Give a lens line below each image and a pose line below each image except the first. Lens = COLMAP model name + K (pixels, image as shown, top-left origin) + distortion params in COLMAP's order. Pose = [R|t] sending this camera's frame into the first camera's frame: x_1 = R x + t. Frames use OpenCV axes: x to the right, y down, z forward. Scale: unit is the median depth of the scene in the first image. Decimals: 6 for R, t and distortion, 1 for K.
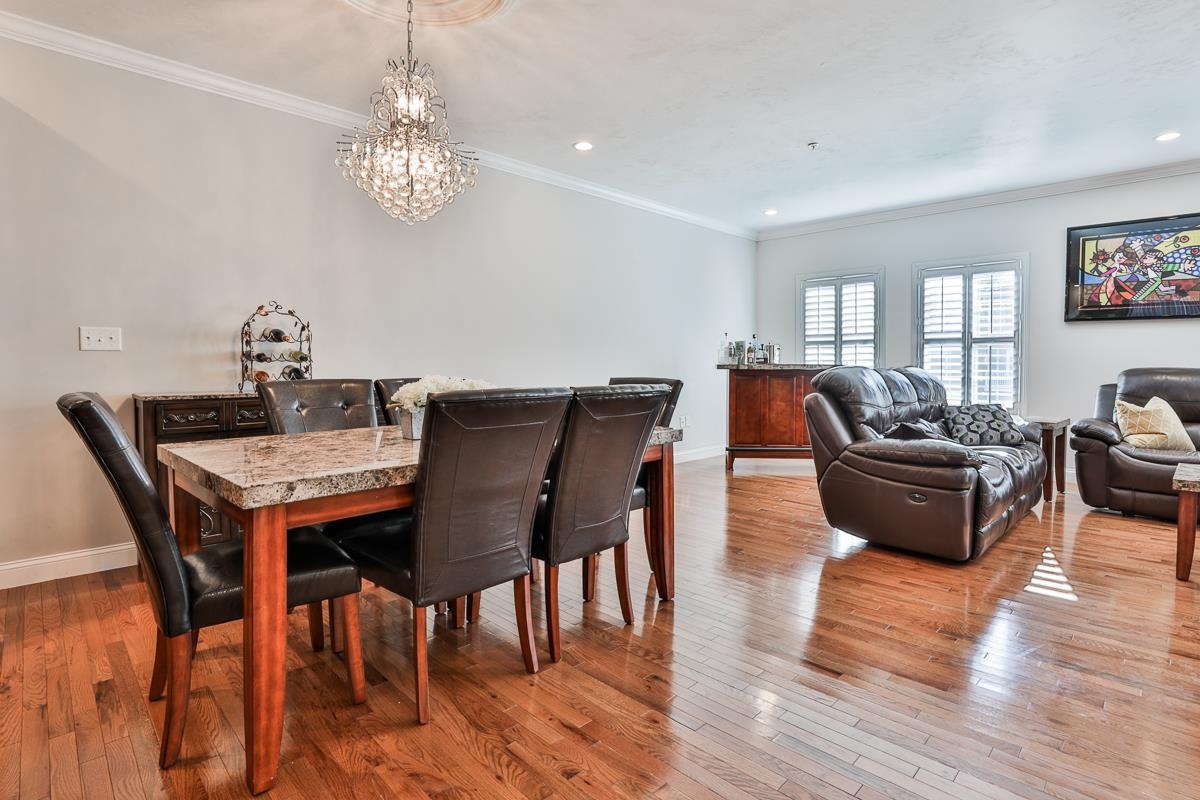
lens RADIAL K [[604.7, 0, 594.0], [0, 604.7, 382.5], [0, 0, 1]] dist [-0.017518, 0.001150]
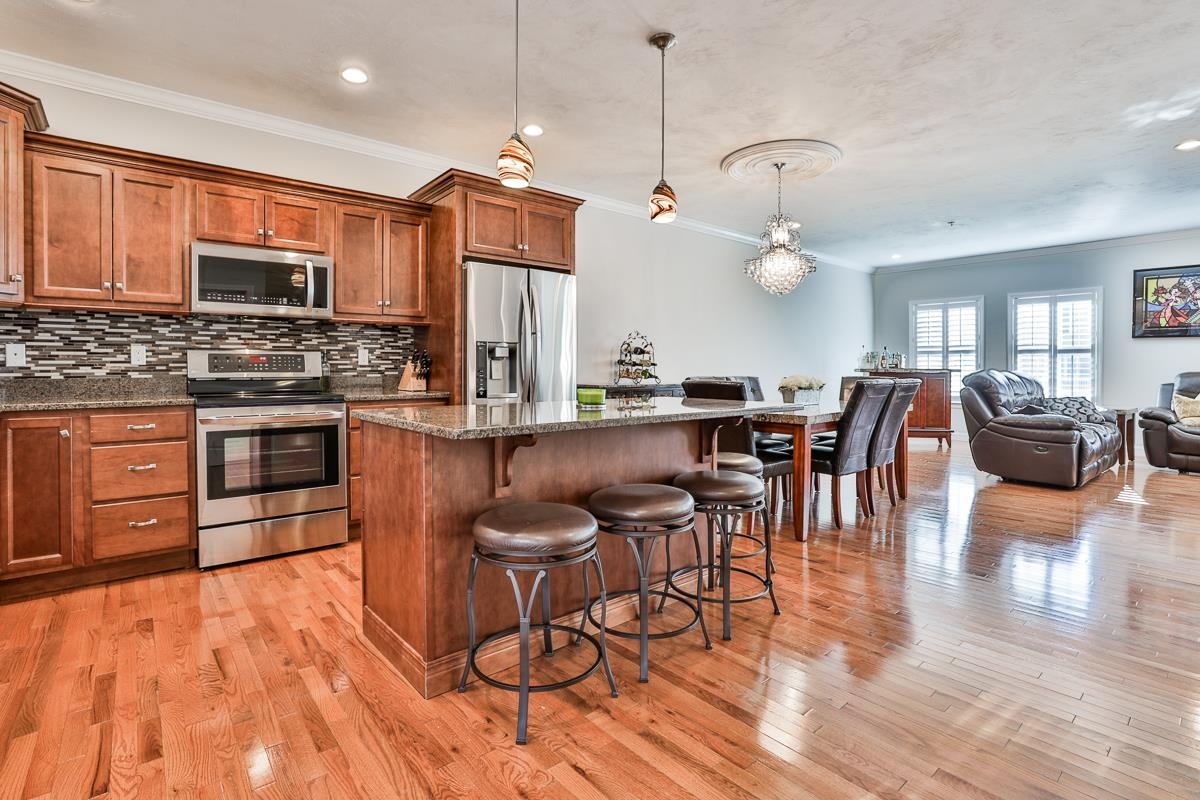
lens RADIAL K [[573.0, 0, 599.8], [0, 573.0, 373.4], [0, 0, 1]] dist [-0.002545, 0.001146]
pose [[0.997181, 0.003541, -0.074946, -0.367784], [-0.005045, 0.999789, -0.019888, 0.012864], [0.074859, 0.020210, 0.996989, -0.440767]]
